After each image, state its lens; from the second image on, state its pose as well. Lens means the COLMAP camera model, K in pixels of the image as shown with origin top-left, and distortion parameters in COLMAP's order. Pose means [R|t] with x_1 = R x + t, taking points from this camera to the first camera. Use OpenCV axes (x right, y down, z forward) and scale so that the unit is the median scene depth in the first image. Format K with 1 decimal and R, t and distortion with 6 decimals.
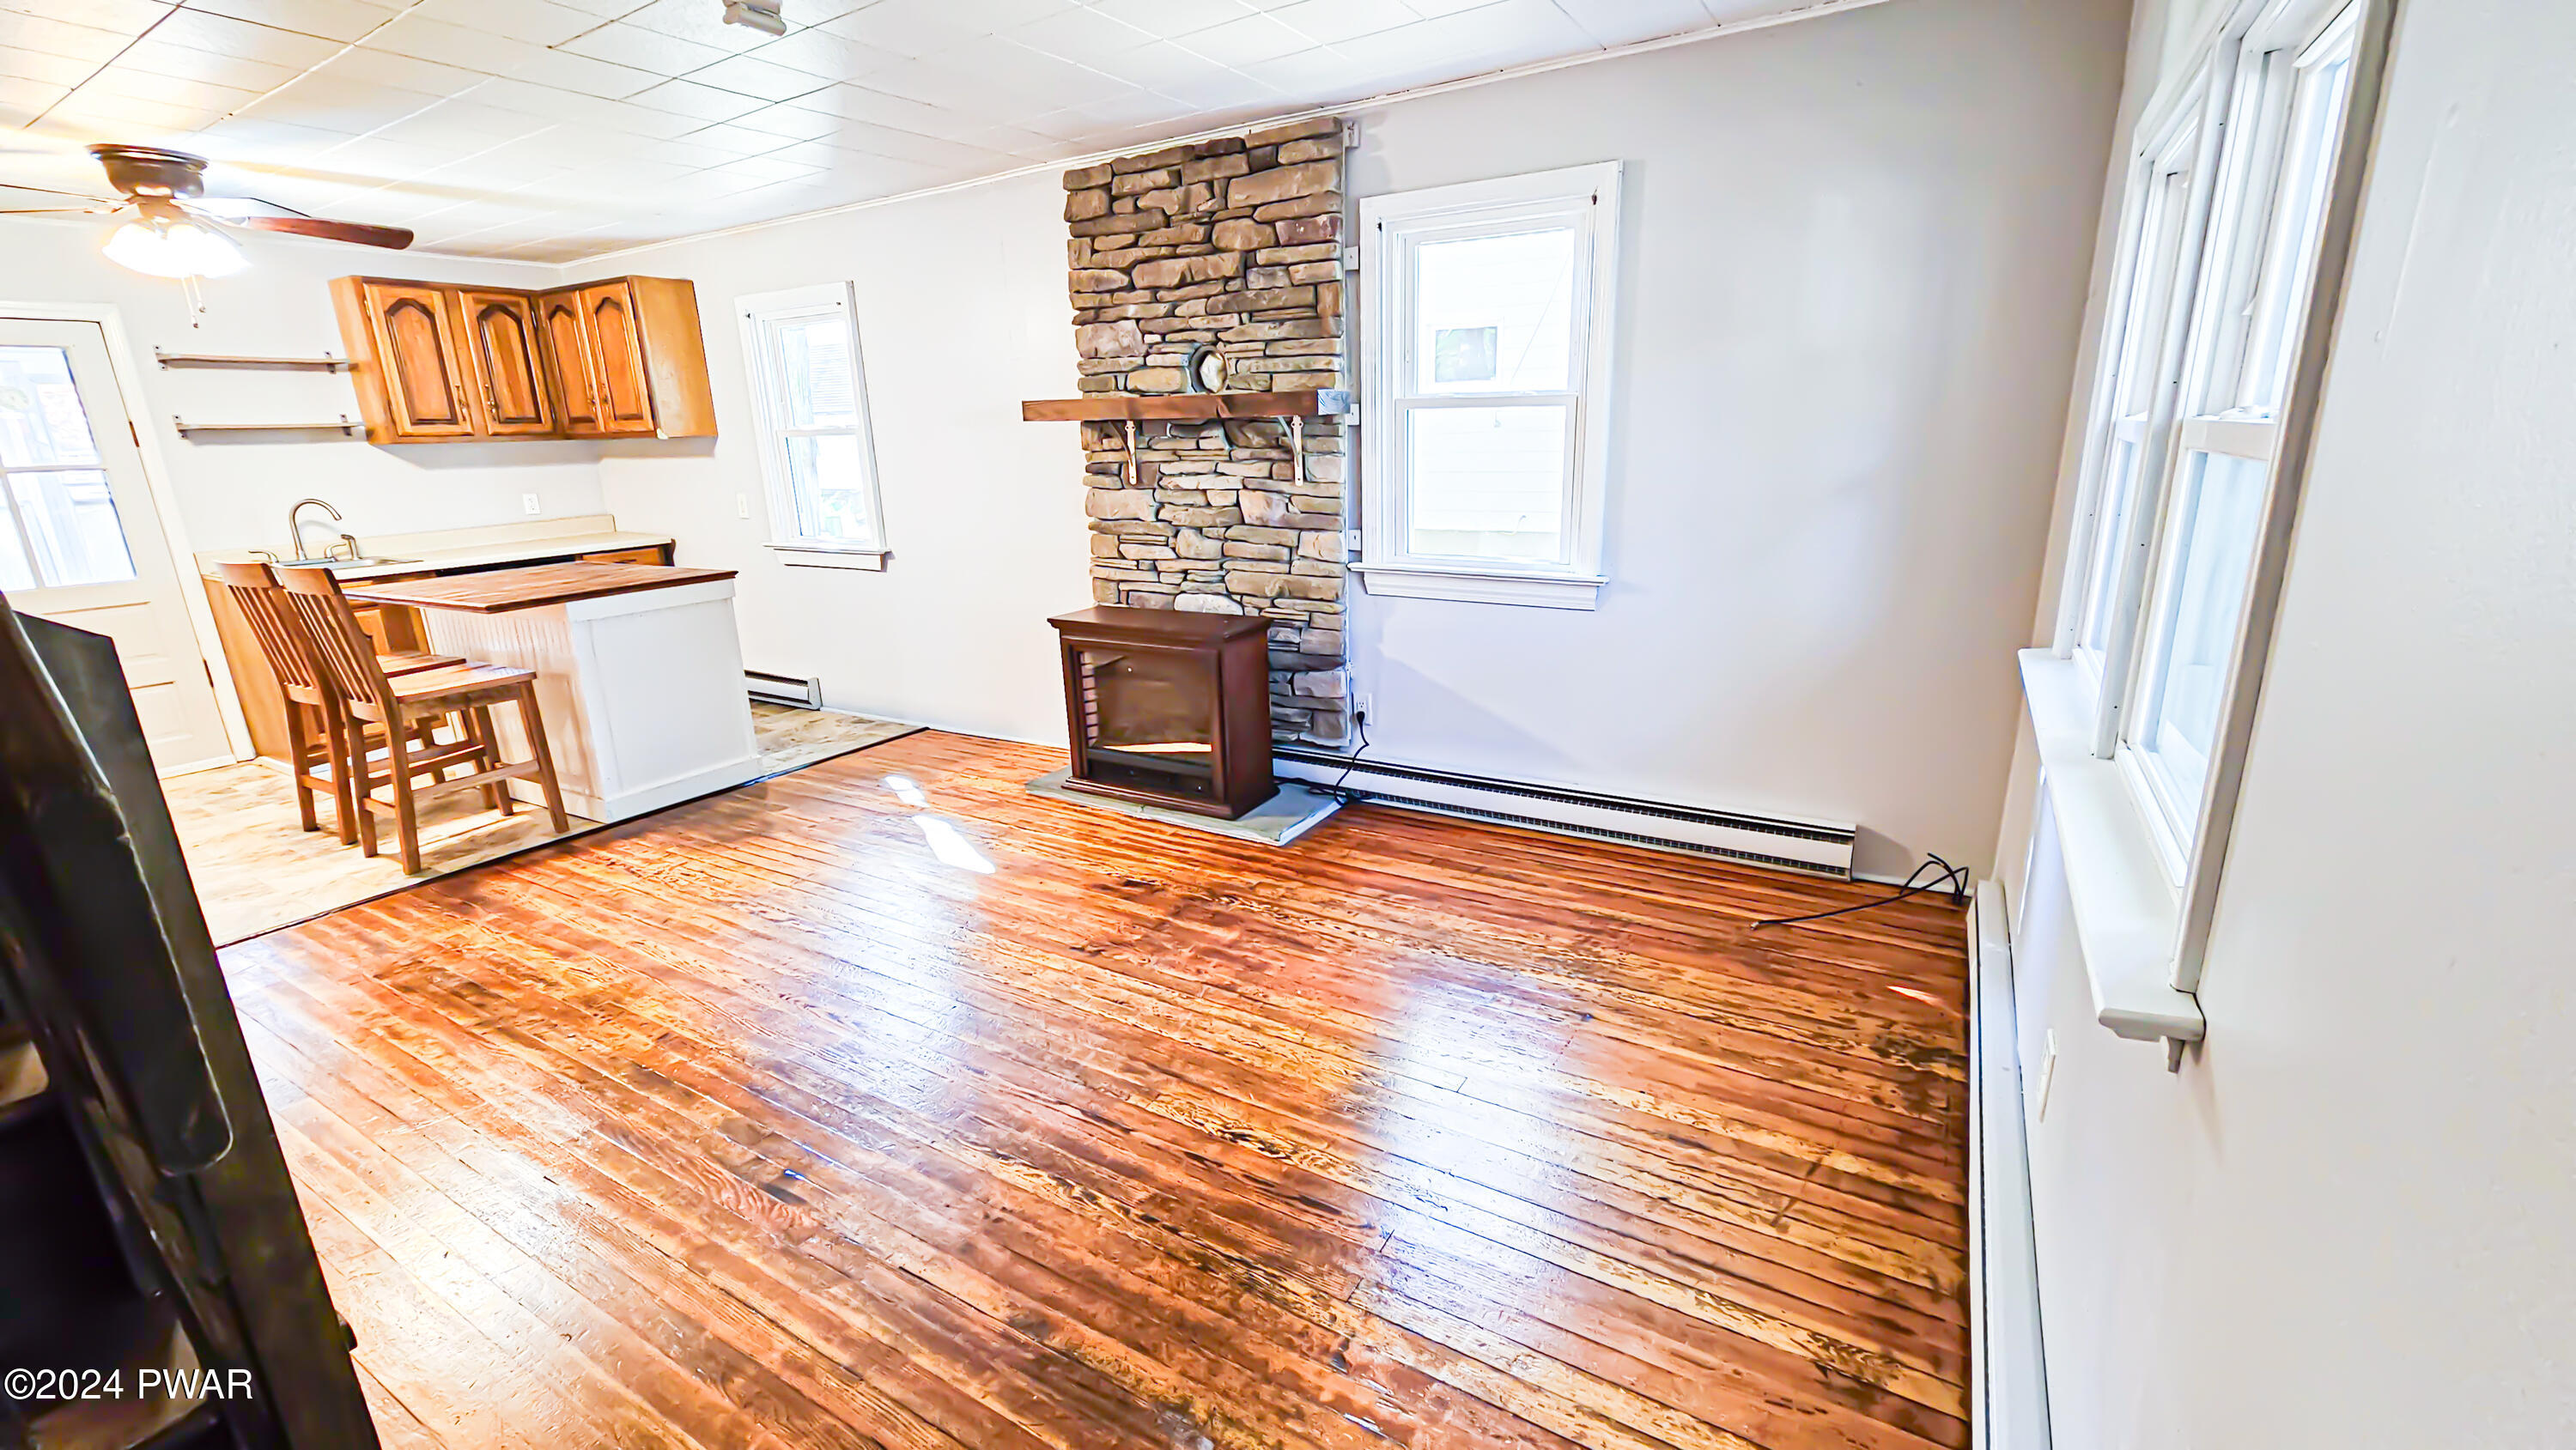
lens RADIAL K [[1052.4, 0, 1307.7], [0, 1052.4, 716.2], [0, 0, 1]] dist [-0.004341, -0.000125]
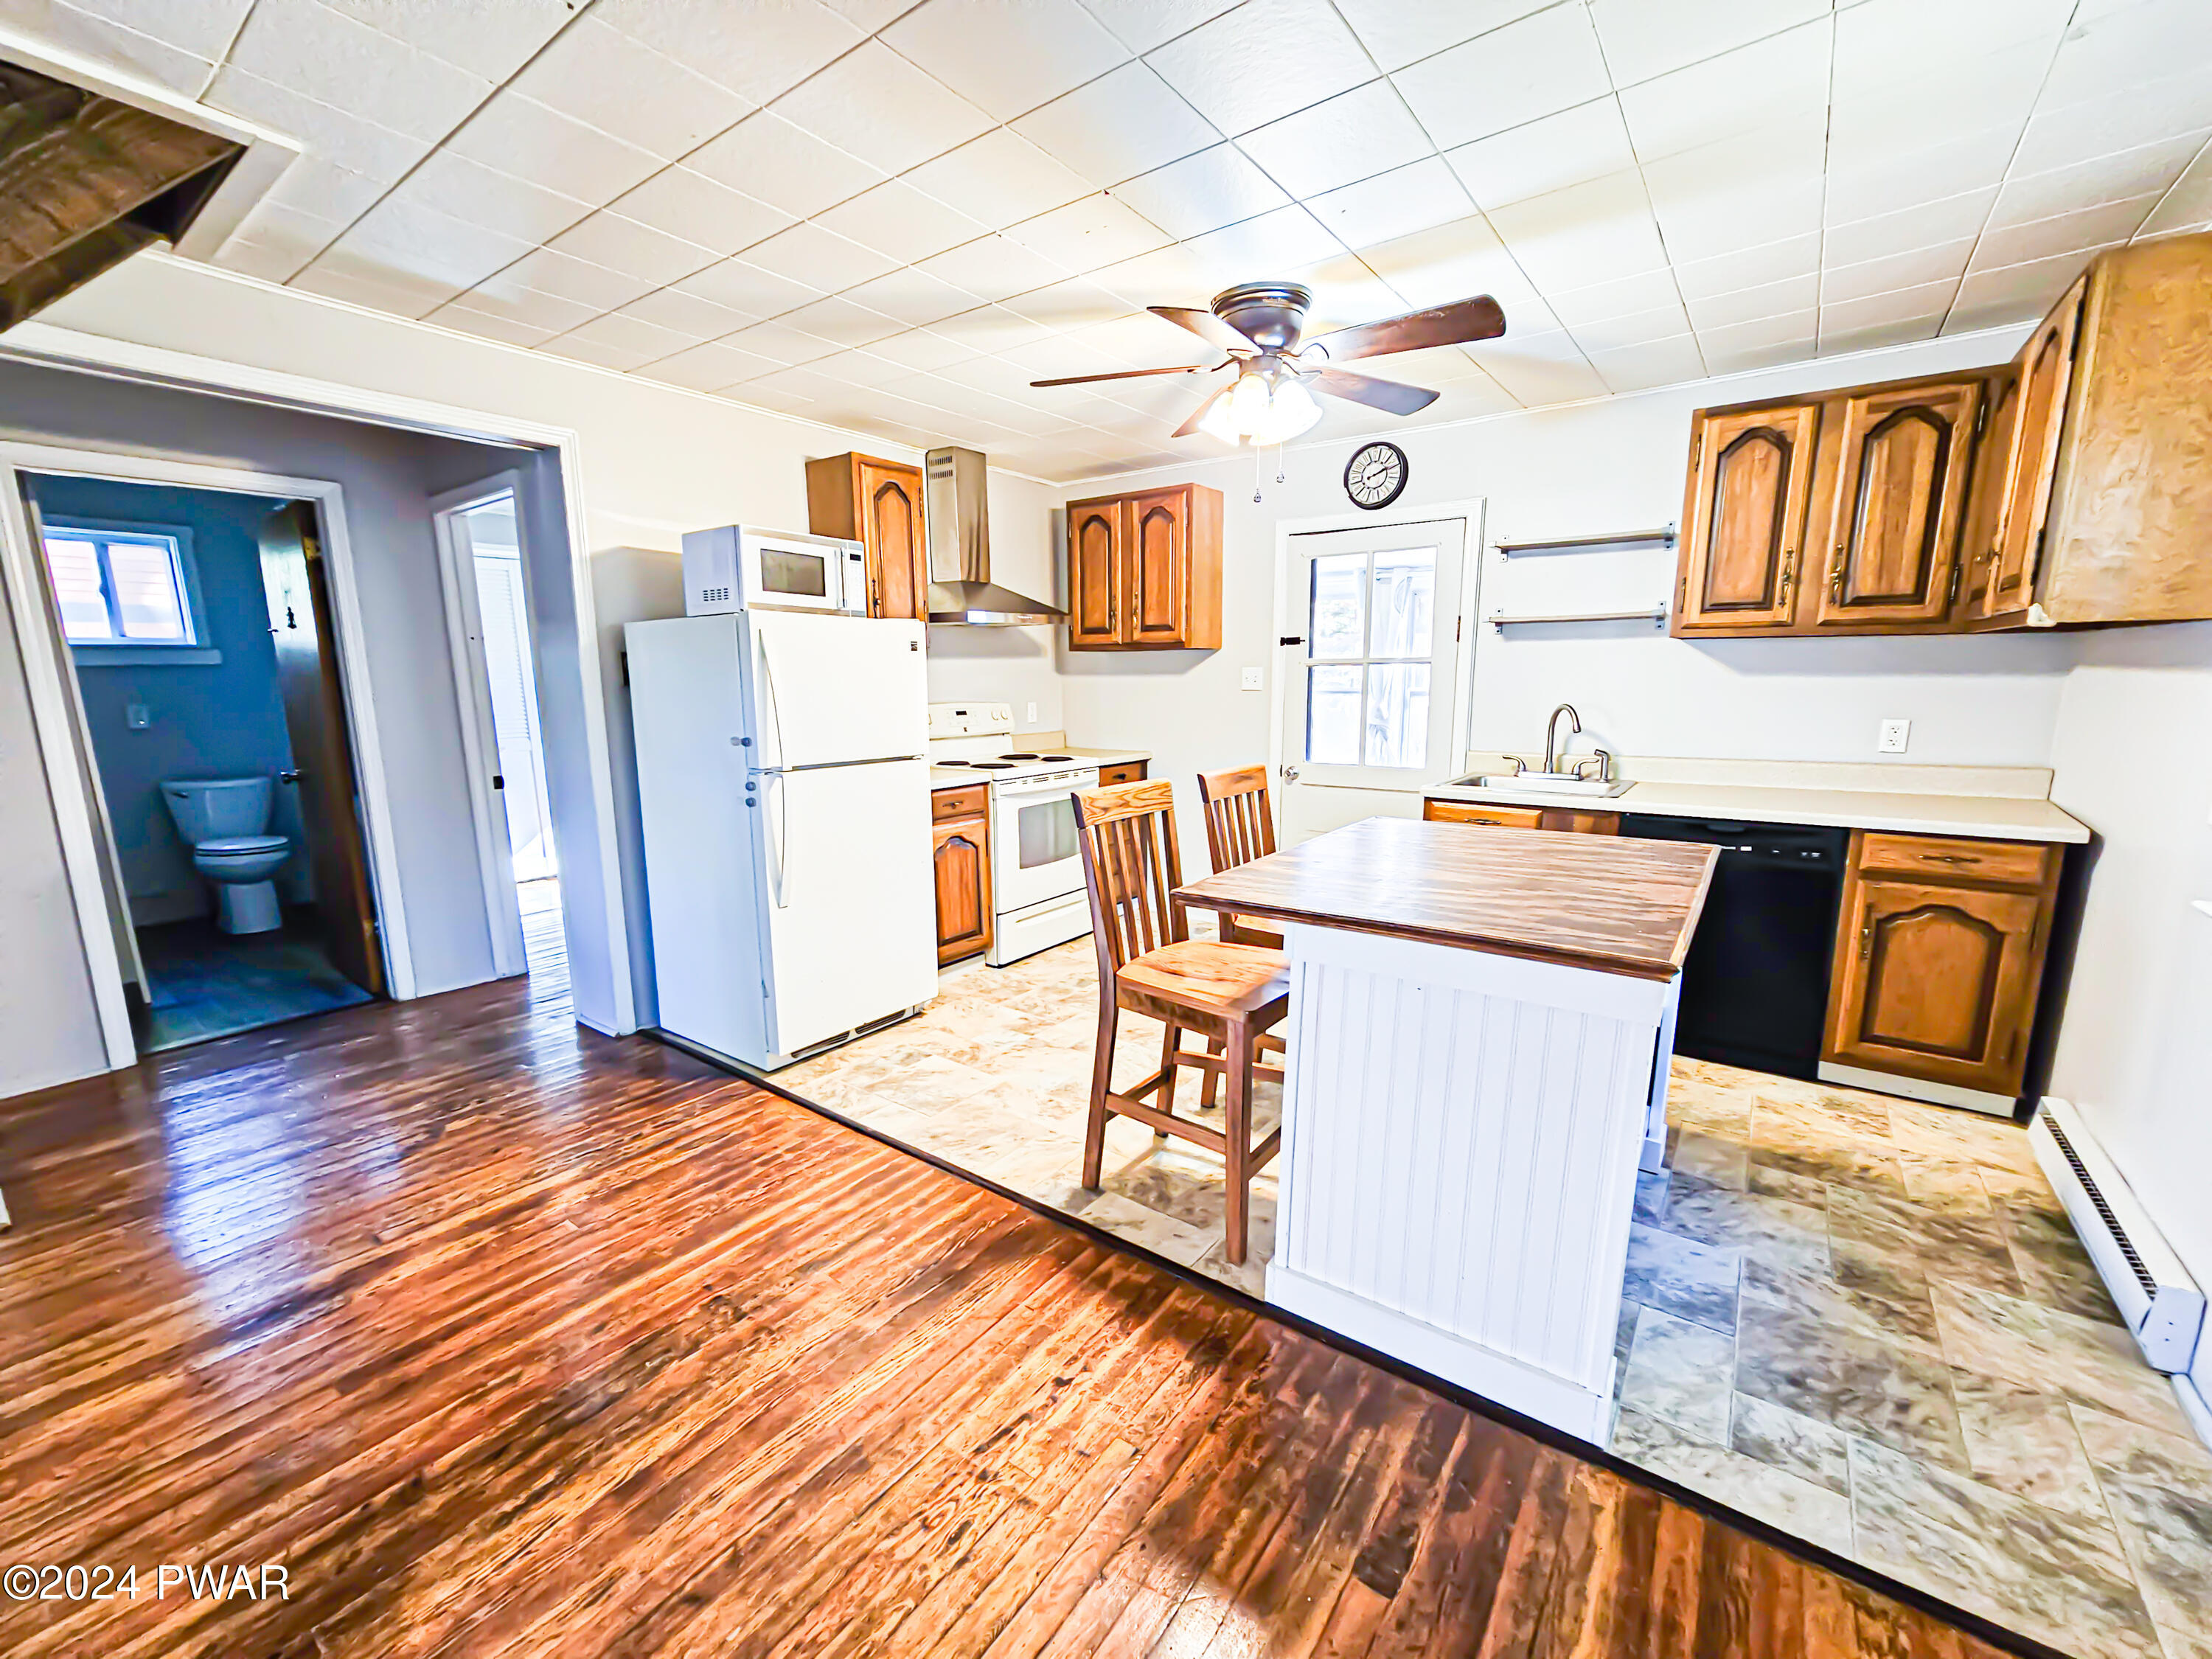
lens RADIAL K [[909.5, 0, 1092.5], [0, 909.5, 833.2], [0, 0, 1]] dist [-0.001214, -0.000217]
pose [[-0.106186, 0.203476, -0.973305, -0.239648], [-0.254242, 0.940746, 0.224406, -0.225977], [0.961294, 0.271284, -0.048162, 0.894427]]
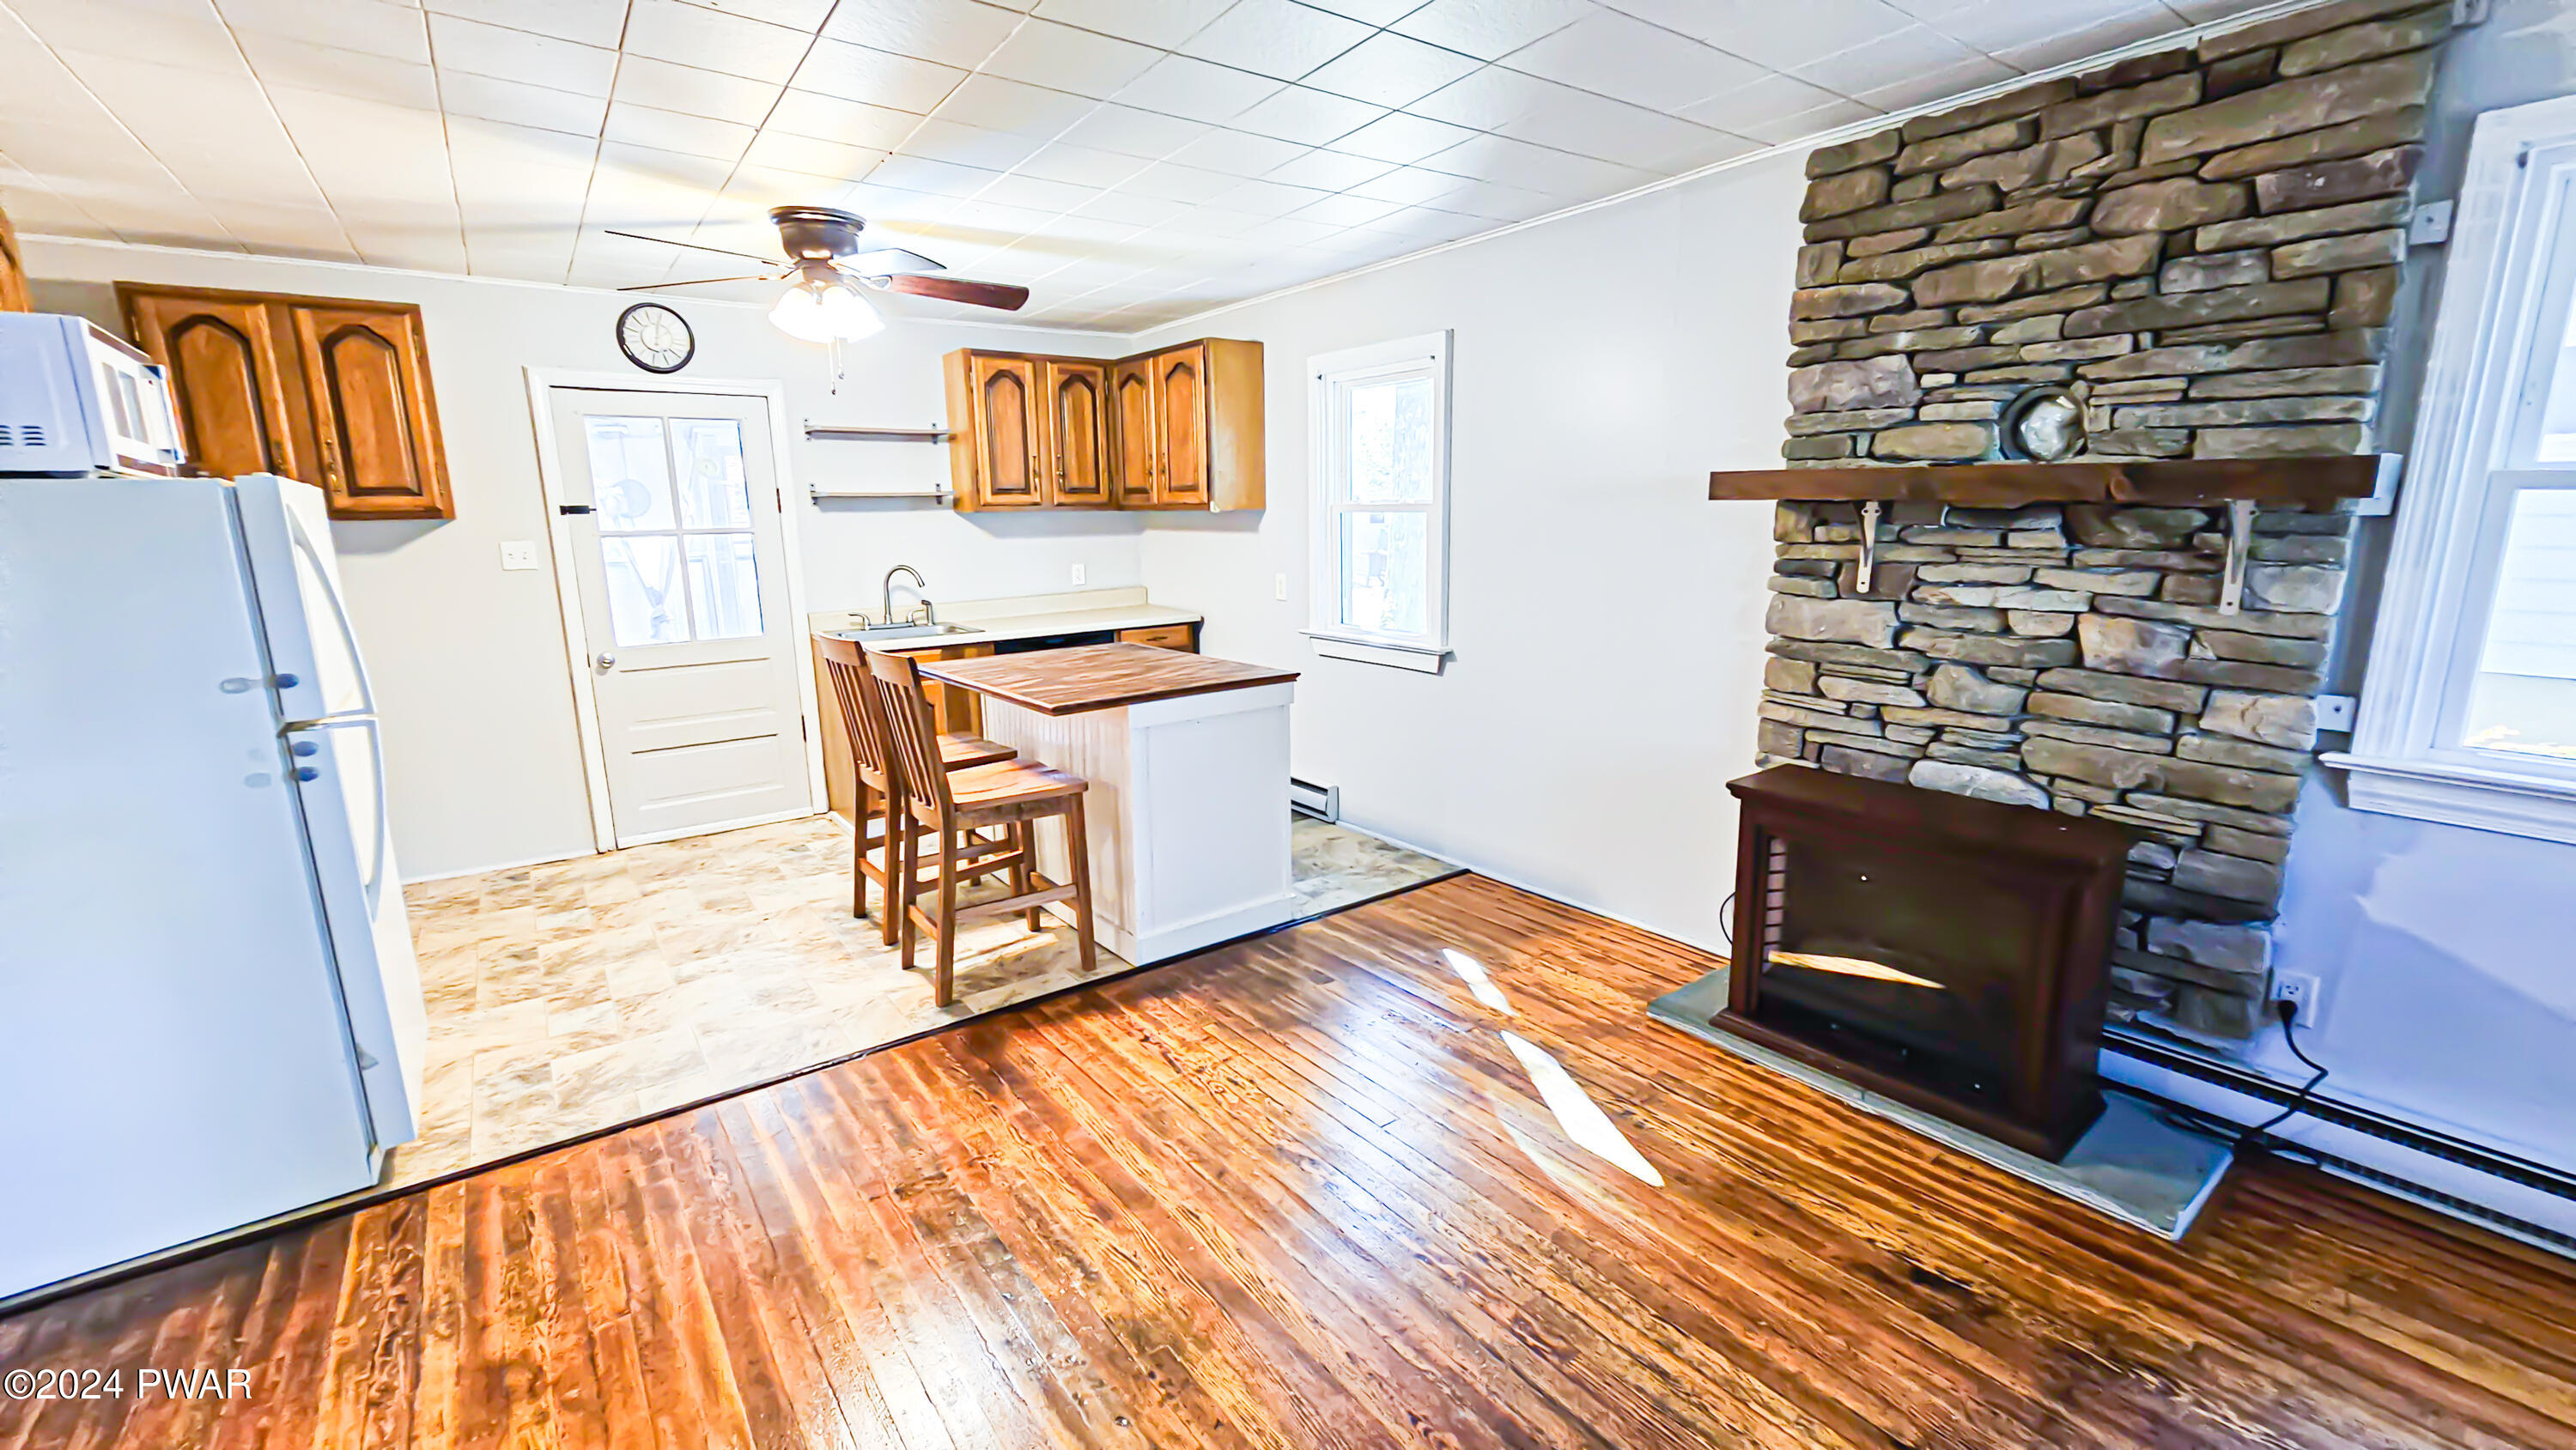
lens RADIAL K [[1052.4, 0, 1302.9], [0, 1052.4, 719.5], [0, 0, 1]] dist [-0.004341, -0.000125]
pose [[0.925713, 0.088369, -0.367758, -0.259215], [-0.111288, 0.992920, -0.041541, -0.075832], [0.361484, 0.079382, 0.928993, 0.260627]]
